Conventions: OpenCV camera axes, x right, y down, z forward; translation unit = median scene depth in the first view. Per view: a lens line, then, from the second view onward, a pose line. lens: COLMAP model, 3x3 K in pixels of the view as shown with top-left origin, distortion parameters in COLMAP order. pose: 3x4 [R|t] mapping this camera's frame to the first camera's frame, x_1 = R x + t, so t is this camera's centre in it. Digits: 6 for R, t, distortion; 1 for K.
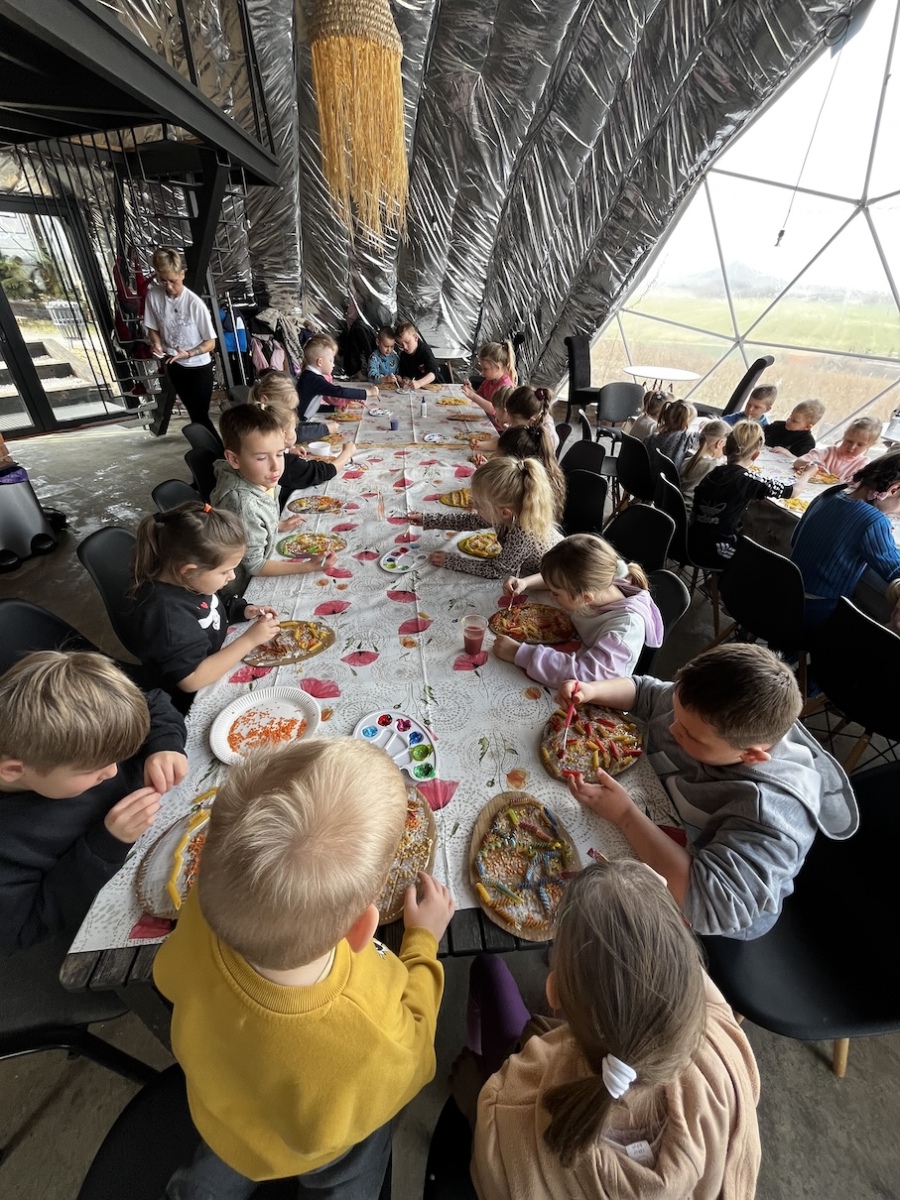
lens RADIAL K [[485.9, 0, 448.1], [0, 485.9, 595.9], [0, 0, 1]] dist [-0.002405, -0.000419]
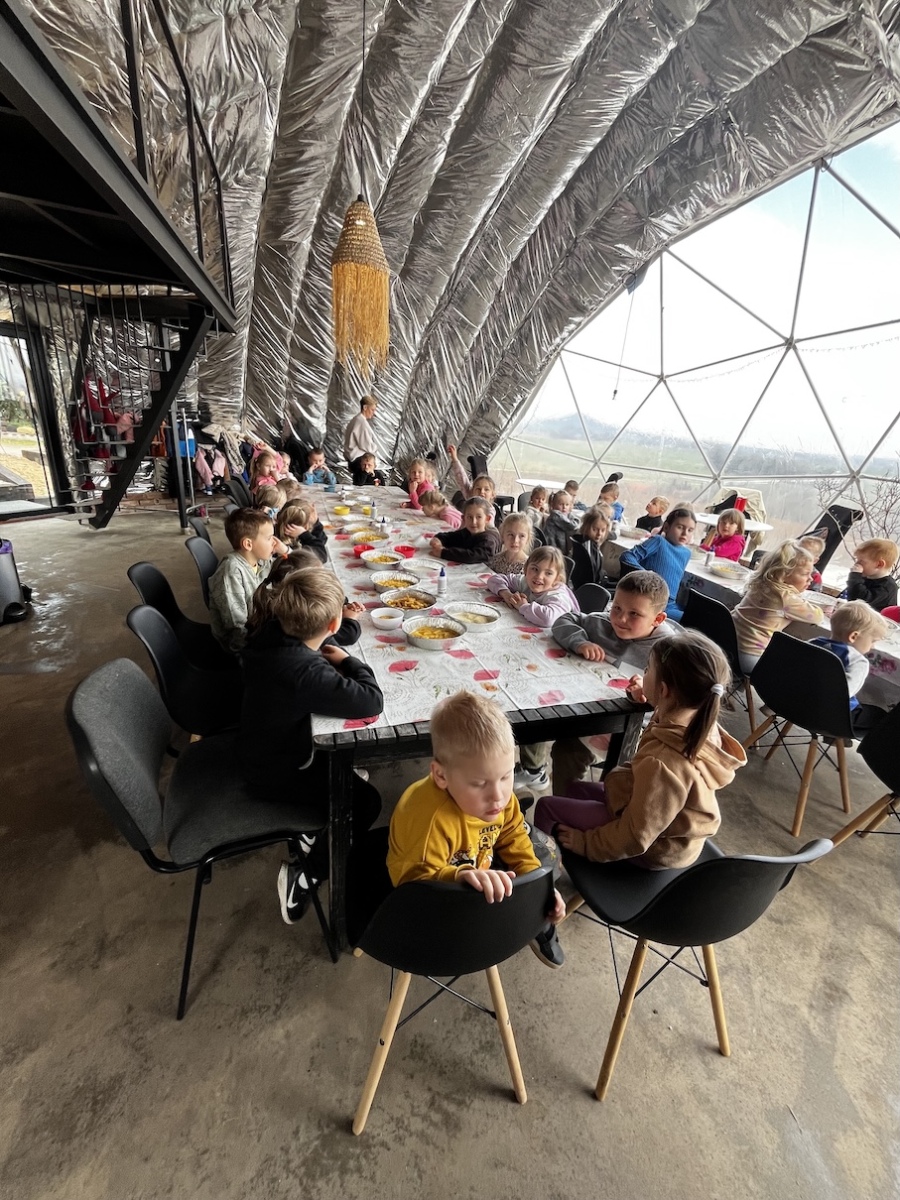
lens RADIAL K [[490.1, 0, 446.5], [0, 490.1, 595.7], [0, 0, 1]] dist [-0.000042, 0.000026]
pose [[0.977353, -0.025773, 0.210041, -0.106166], [0.072641, 0.973105, -0.218609, 0.104672], [-0.198758, 0.228916, 0.952939, -0.127828]]
